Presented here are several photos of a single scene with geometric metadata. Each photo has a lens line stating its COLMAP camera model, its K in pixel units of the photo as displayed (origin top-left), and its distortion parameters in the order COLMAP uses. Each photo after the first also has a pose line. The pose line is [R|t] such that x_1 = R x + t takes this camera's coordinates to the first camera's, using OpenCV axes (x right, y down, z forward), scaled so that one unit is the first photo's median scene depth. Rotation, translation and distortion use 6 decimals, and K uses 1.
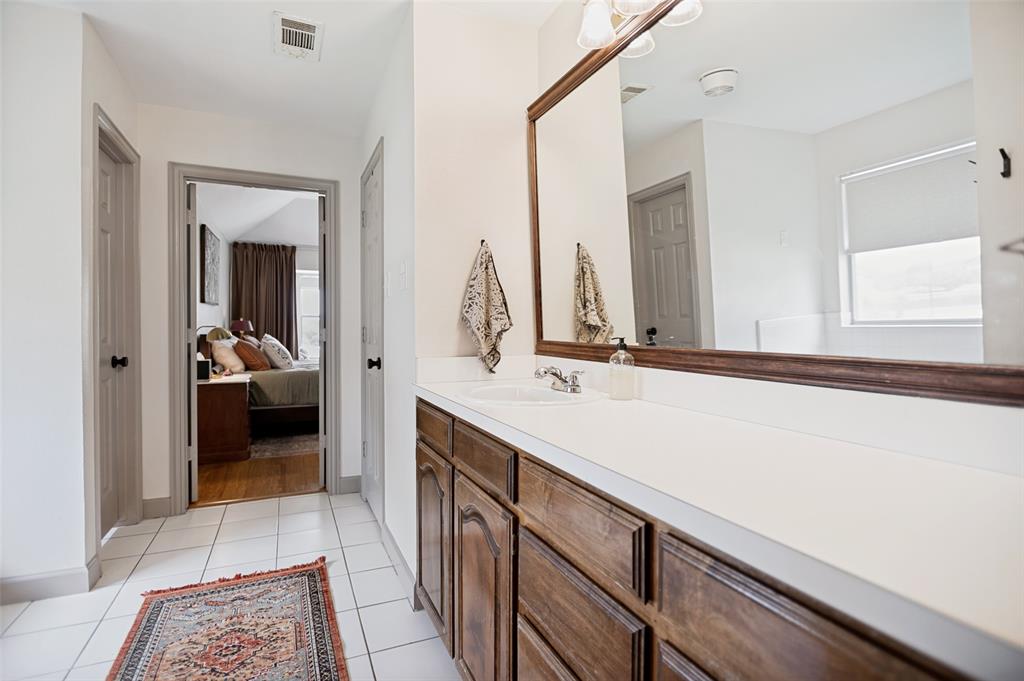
lens RADIAL K [[504.5, 0, 512.9], [0, 504.5, 325.6], [0, 0, 1]] dist [-0.000911, -0.000203]
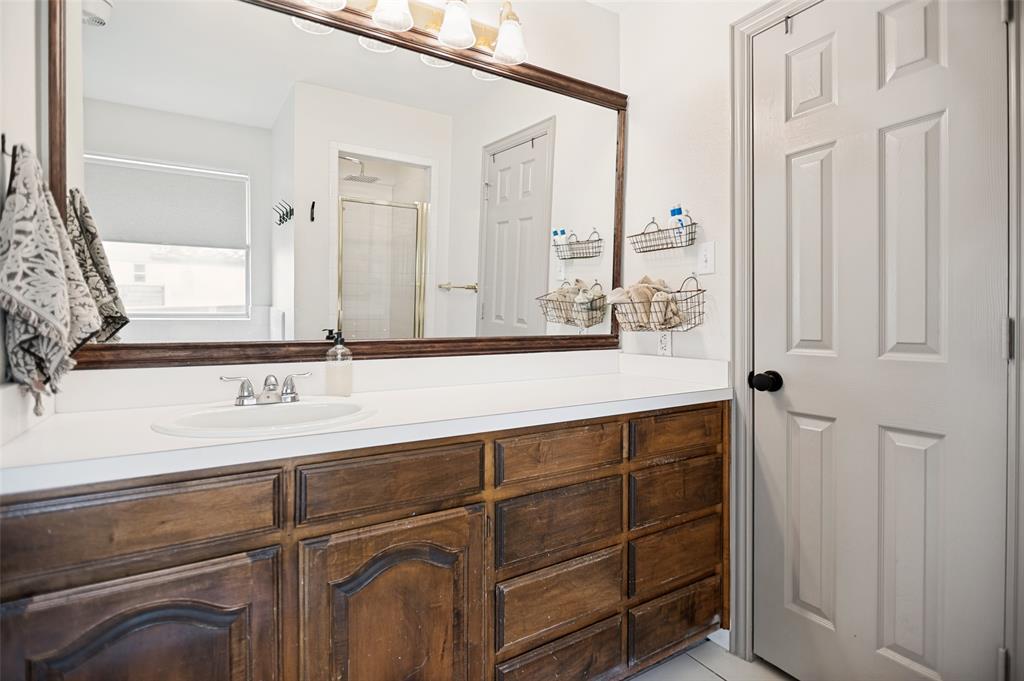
lens RADIAL K [[504.5, 0, 512.9], [0, 504.5, 325.6], [0, 0, 1]] dist [-0.000911, -0.000203]
pose [[-0.130157, -0.013027, 0.991408, -0.612947], [-0.004796, 0.999910, 0.012510, -0.001151], [-0.991482, -0.003126, -0.130208, 0.636404]]
